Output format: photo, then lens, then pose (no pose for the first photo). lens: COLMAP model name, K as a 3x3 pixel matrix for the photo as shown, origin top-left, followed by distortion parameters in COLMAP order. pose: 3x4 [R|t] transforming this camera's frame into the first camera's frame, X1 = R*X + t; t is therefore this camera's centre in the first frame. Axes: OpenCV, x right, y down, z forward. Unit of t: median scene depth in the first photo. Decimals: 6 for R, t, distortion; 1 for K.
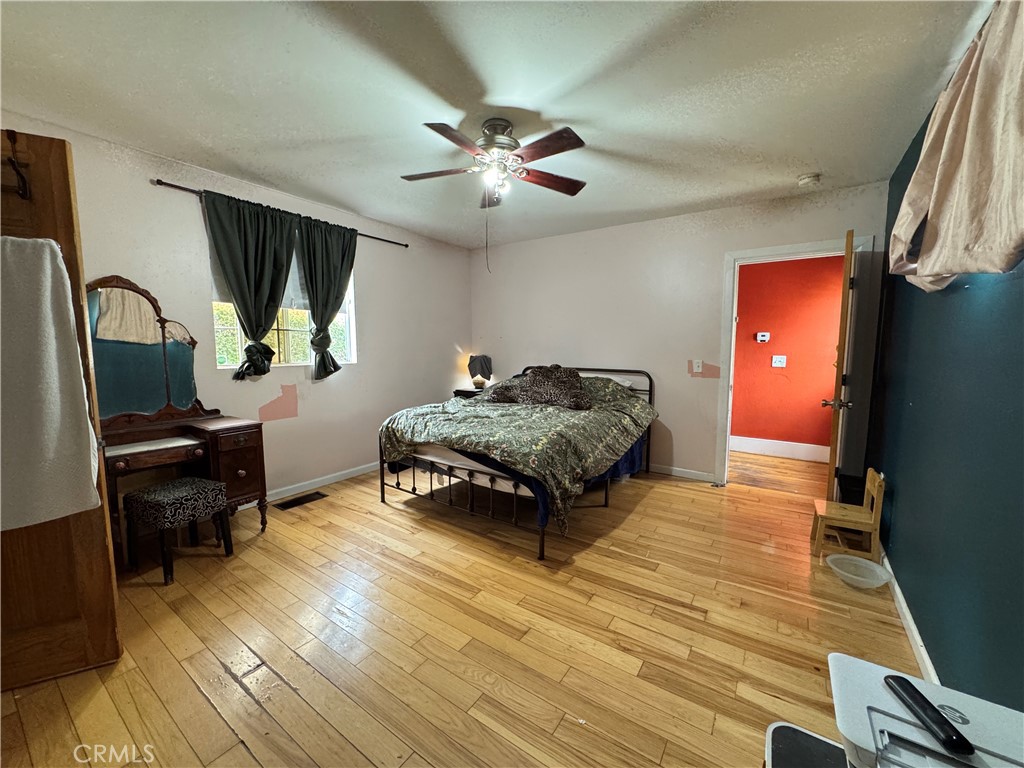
lens RADIAL K [[407.0, 0, 511.4], [0, 407.0, 385.4], [0, 0, 1]] dist [0.003164, 0.000316]
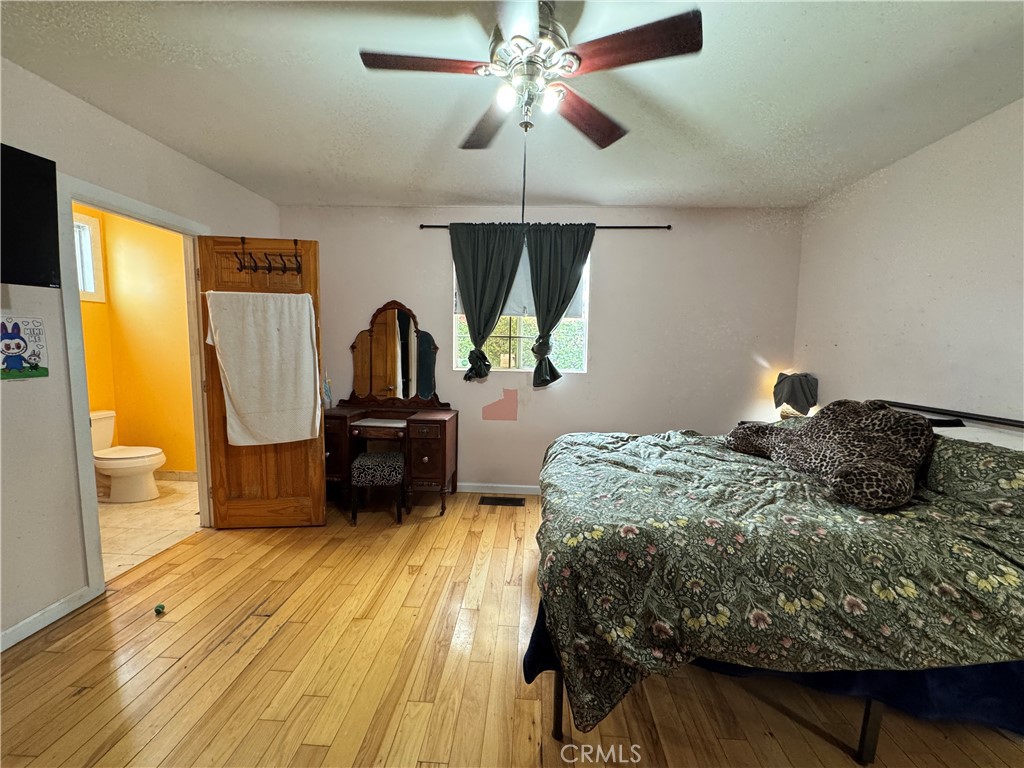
lens RADIAL K [[407.0, 0, 511.4], [0, 407.0, 385.4], [0, 0, 1]] dist [0.003164, 0.000316]
pose [[0.523897, 0.085669, -0.847463, 0.336216], [-0.101925, 0.994086, 0.037481, -0.049912], [0.845662, 0.066741, 0.529530, 0.436756]]
